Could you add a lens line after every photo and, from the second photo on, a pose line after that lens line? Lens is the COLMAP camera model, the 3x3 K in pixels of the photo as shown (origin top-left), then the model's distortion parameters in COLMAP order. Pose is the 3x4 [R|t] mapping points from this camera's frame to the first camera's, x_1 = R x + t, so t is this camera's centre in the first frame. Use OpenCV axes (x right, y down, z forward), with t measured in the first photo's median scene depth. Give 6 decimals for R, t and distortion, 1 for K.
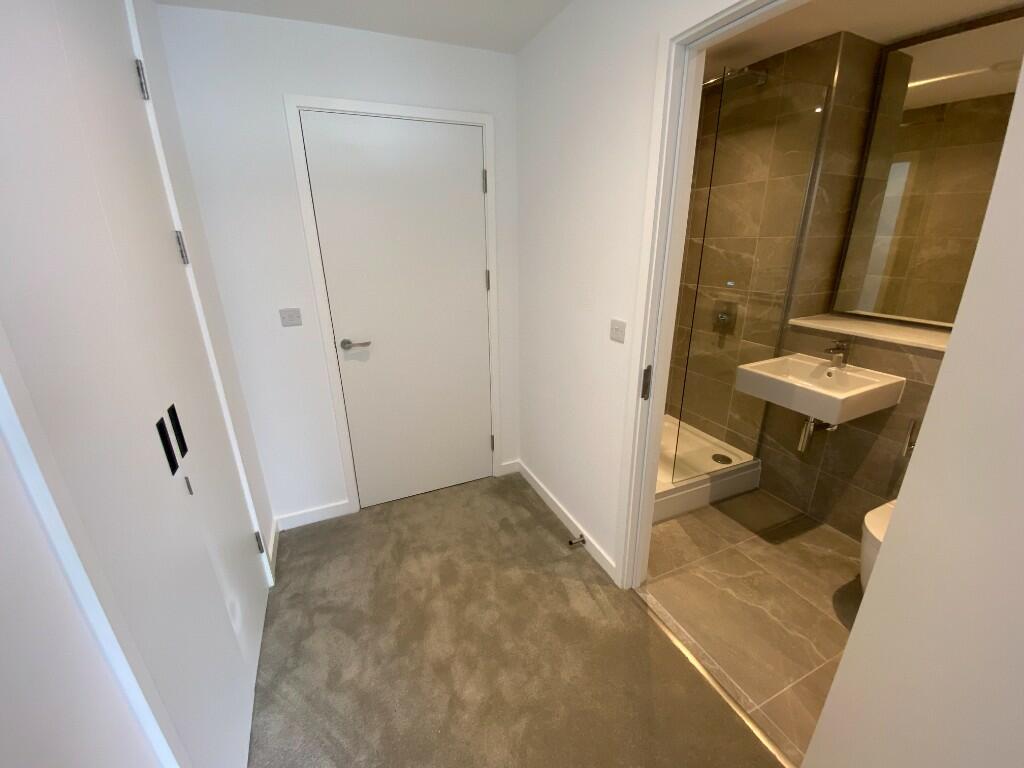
lens RADIAL K [[415.2, 0, 508.2], [0, 415.2, 387.1], [0, 0, 1]] dist [0.015945, -0.020356]
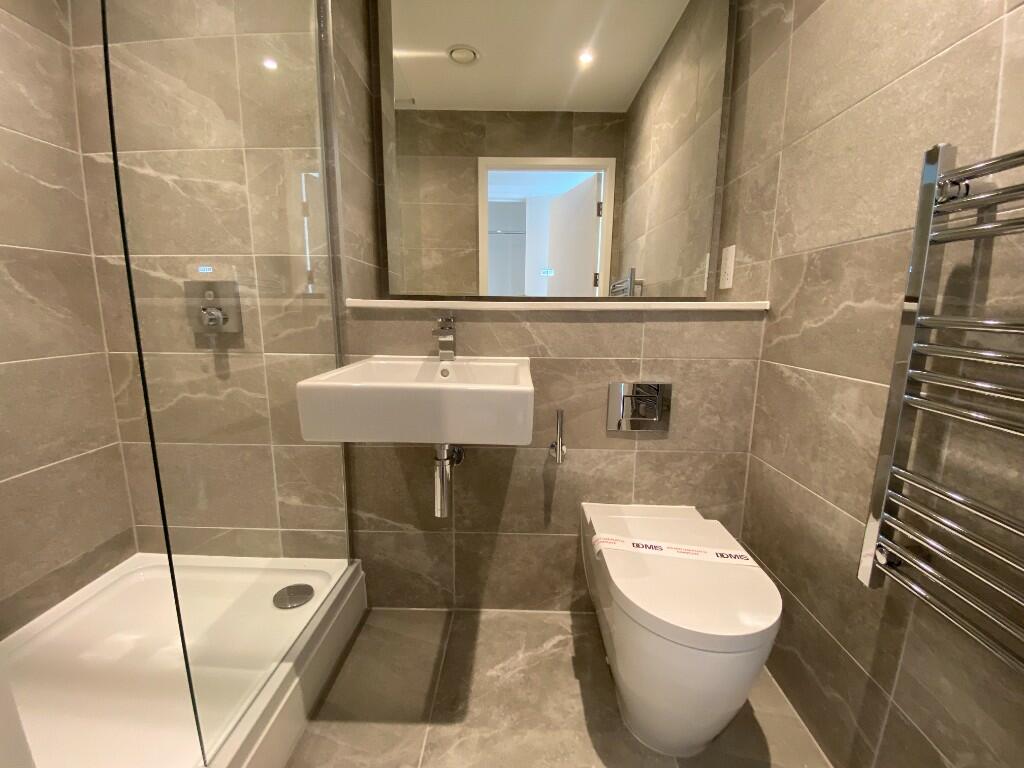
lens RADIAL K [[418.5, 0, 515.8], [0, 418.5, 383.4], [0, 0, 1]] dist [0.014679, -0.019165]
pose [[0.418681, -0.130778, 0.898668, 0.229172], [0.286302, 0.958120, 0.006045, 0.007532], [-0.861822, 0.254760, 0.438589, 0.532516]]
